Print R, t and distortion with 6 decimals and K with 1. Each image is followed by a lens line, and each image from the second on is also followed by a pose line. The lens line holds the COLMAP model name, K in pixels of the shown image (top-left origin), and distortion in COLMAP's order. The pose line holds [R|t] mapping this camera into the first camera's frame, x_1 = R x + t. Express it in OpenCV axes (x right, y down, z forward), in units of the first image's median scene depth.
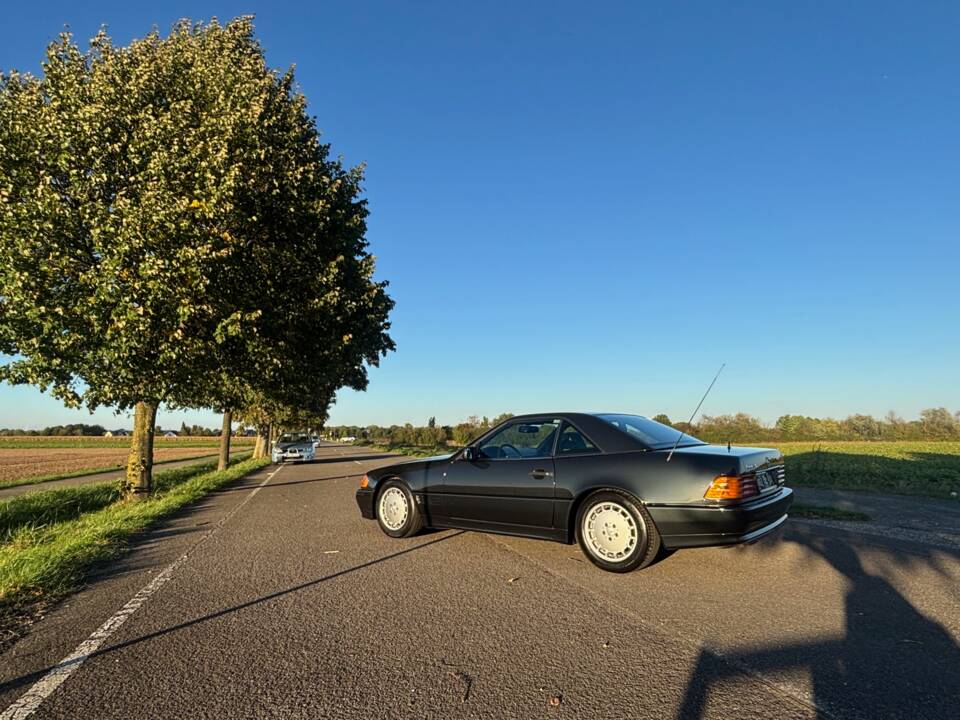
lens RADIAL K [[560.1, 0, 475.2], [0, 560.1, 353.8], [0, 0, 1]] dist [0.021122, -0.022876]
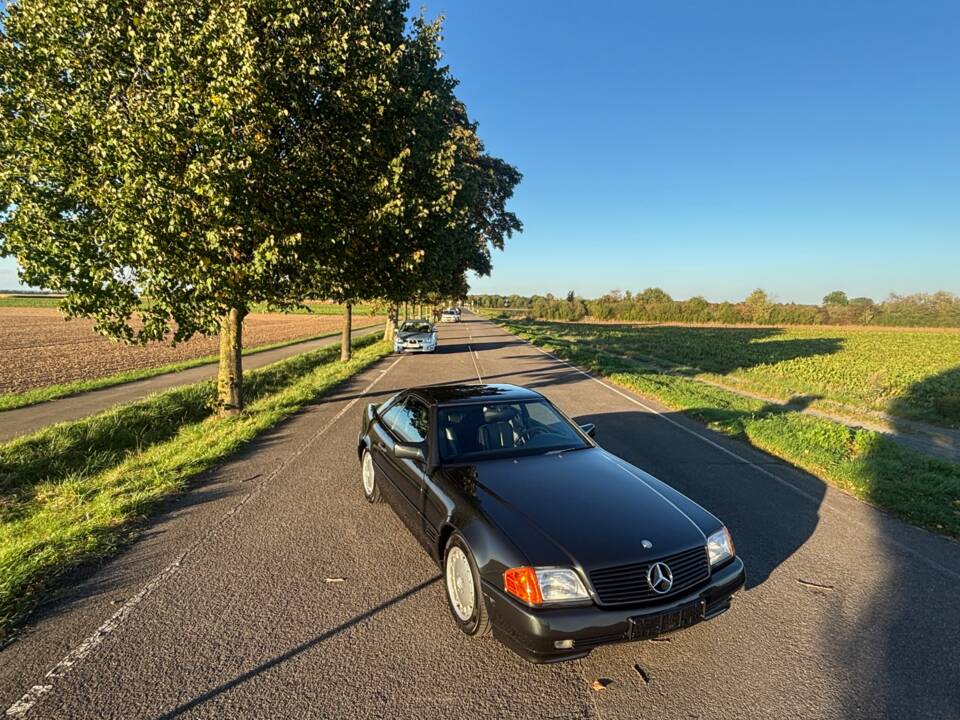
lens RADIAL K [[560.1, 0, 478.3], [0, 560.1, 362.4], [0, 0, 1]] dist [0.021122, -0.022876]
pose [[0.969895, 0.049112, -0.238519, 0.060088], [0.010847, 0.969769, 0.243785, -0.070176], [0.243281, -0.239033, 0.940041, 0.187447]]
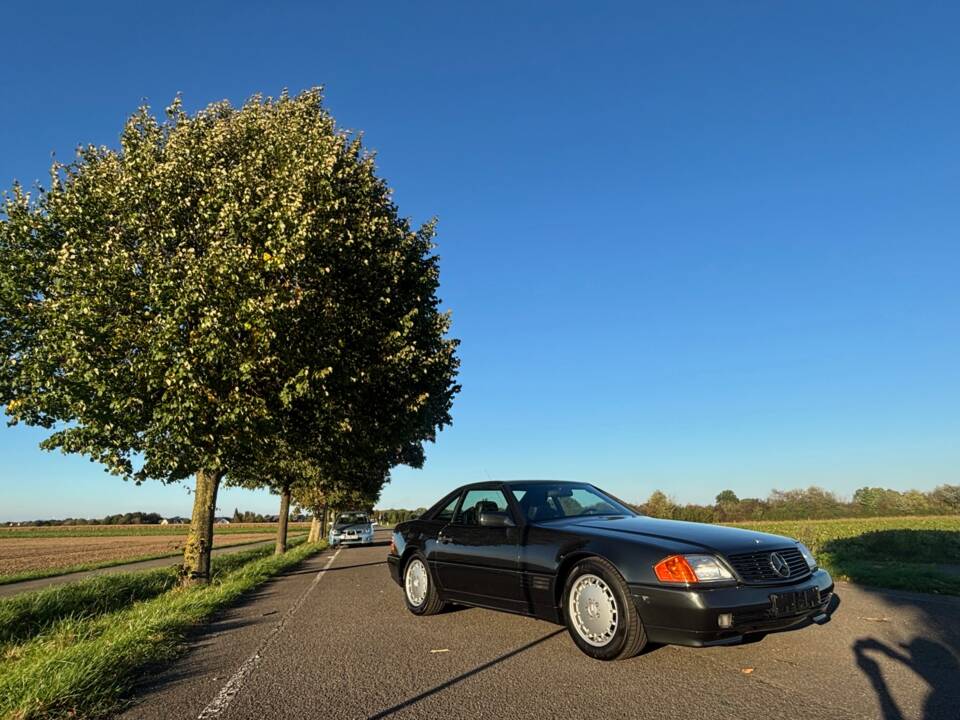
lens RADIAL K [[560.1, 0, 479.0], [0, 560.1, 356.9], [0, 0, 1]] dist [0.021122, -0.022876]
pose [[0.996581, -0.038499, -0.073110, -0.064177], [0.028370, 0.990459, -0.134857, 0.029261], [0.077604, 0.132322, 0.988164, 0.093102]]
